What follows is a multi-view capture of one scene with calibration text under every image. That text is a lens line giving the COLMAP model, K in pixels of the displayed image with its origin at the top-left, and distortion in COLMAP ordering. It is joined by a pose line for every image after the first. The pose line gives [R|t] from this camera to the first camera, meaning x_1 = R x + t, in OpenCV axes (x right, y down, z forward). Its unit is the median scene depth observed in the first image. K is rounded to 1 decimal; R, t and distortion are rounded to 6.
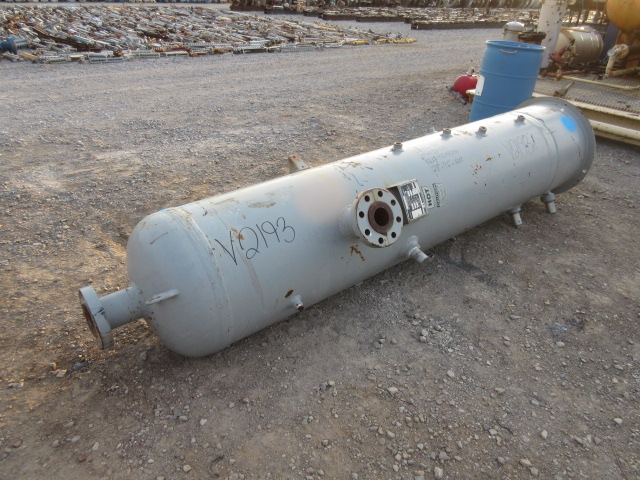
lens RADIAL K [[478.1, 0, 320.0], [0, 478.1, 240.0], [0, 0, 1]] dist [-0.002056, -0.007050]
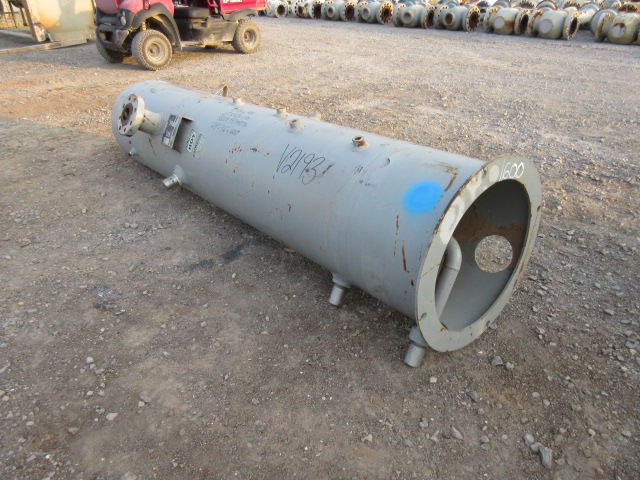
lens RADIAL K [[478.1, 0, 320.0], [0, 478.1, 240.0], [0, 0, 1]] dist [-0.002056, -0.007050]
pose [[0.011206, 0.458154, -0.888802, 1.059199], [-0.455983, 0.793402, 0.403228, -0.393752], [0.889918, 0.400760, 0.217801, 0.908413]]
